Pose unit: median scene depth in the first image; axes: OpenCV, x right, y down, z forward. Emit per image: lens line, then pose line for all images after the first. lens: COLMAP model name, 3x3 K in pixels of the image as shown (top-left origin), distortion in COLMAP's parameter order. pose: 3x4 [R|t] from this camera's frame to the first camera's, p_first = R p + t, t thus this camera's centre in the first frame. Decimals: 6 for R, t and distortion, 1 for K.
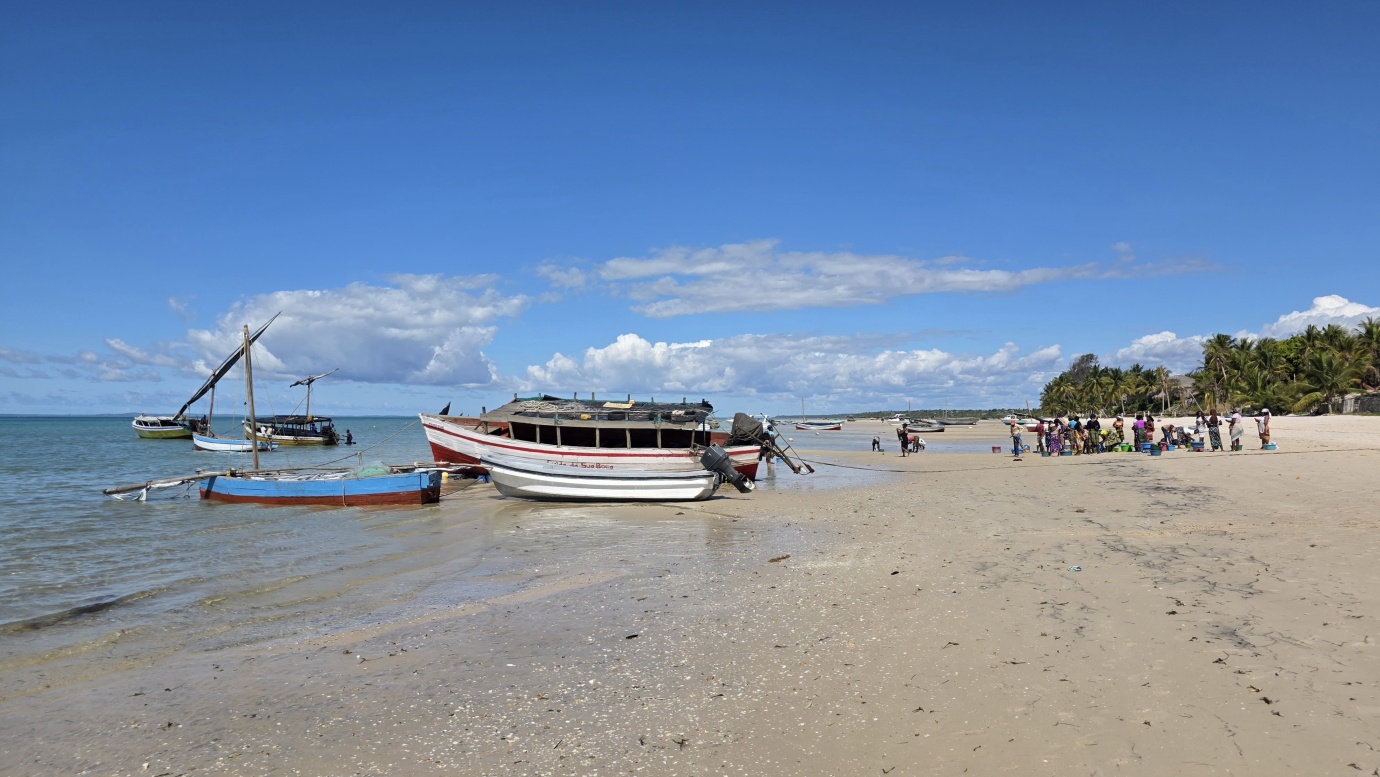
lens RADIAL K [[889.6, 0, 690.0], [0, 889.6, 388.5], [0, 0, 1]] dist [0.116402, -0.116000]
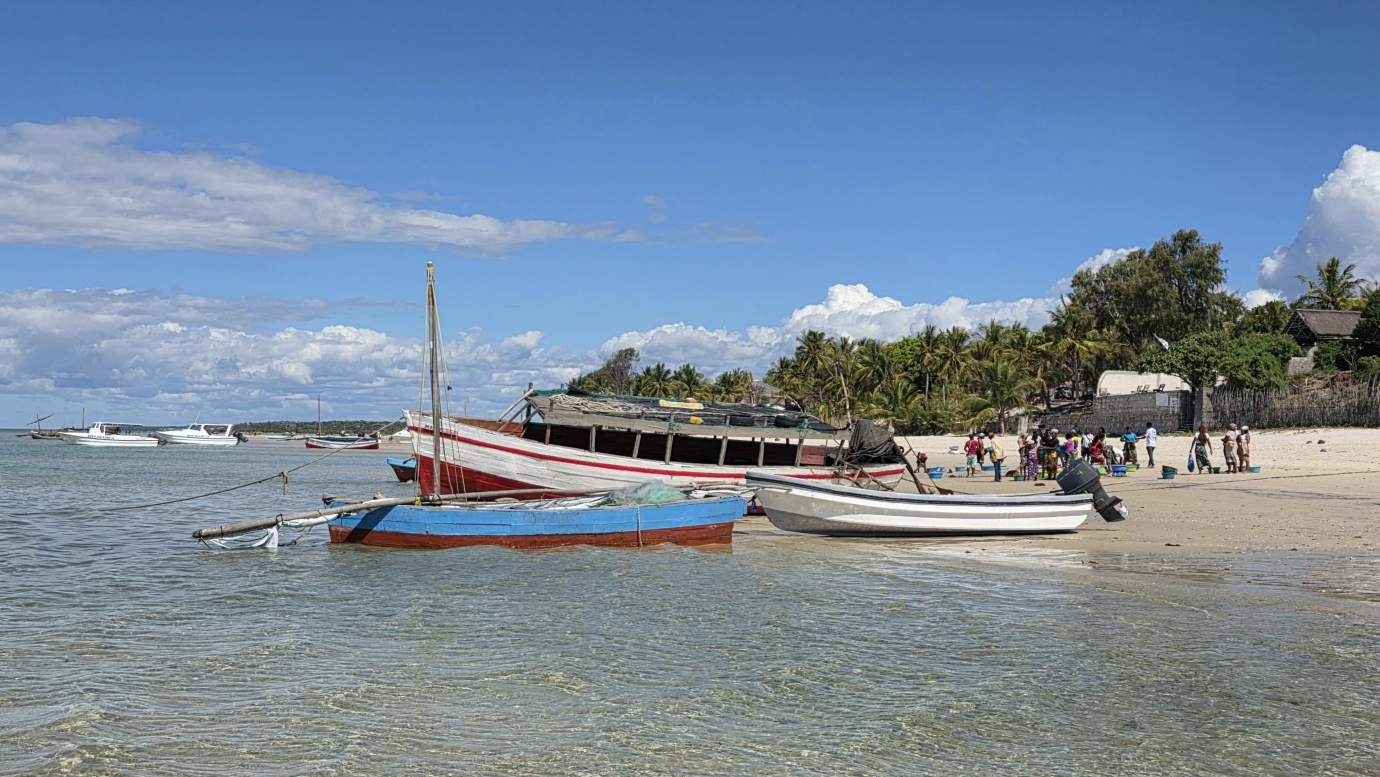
lens RADIAL K [[1395.0, 0, 714.5], [0, 1395.0, 389.1], [0, 0, 1]] dist [0.055384, -0.016512]
pose [[0.871660, 0.029146, 0.489244, -0.078206], [-0.029344, 0.999543, -0.007266, 0.001762], [-0.489233, -0.008023, 0.872116, 0.006420]]
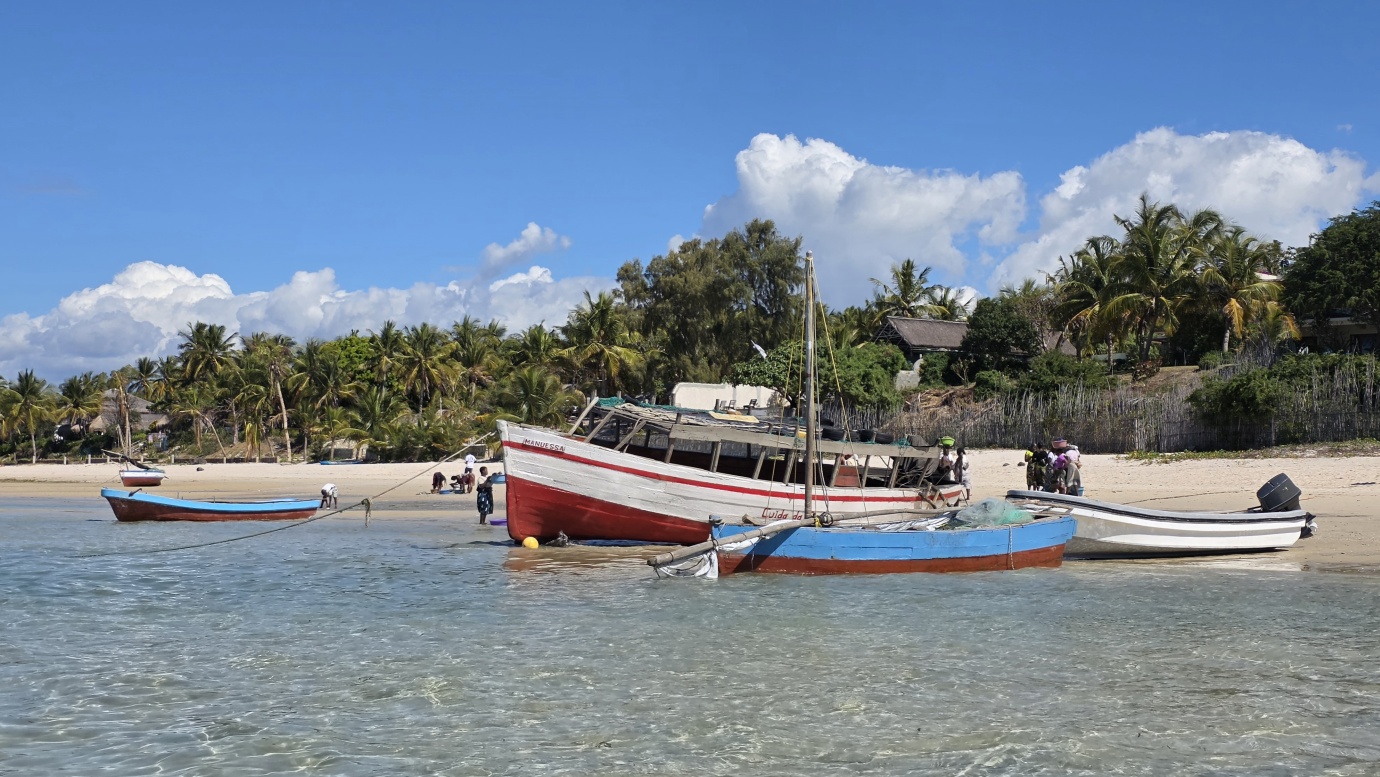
lens RADIAL K [[1803.2, 0, 690.0], [0, 1803.2, 388.5], [0, 0, 1]] dist [0.025360, -0.047317]
pose [[0.623583, 0.042393, 0.780607, -0.138402], [-0.033341, 0.999062, -0.027623, 0.004322], [-0.781046, -0.008801, 0.624412, 0.036448]]
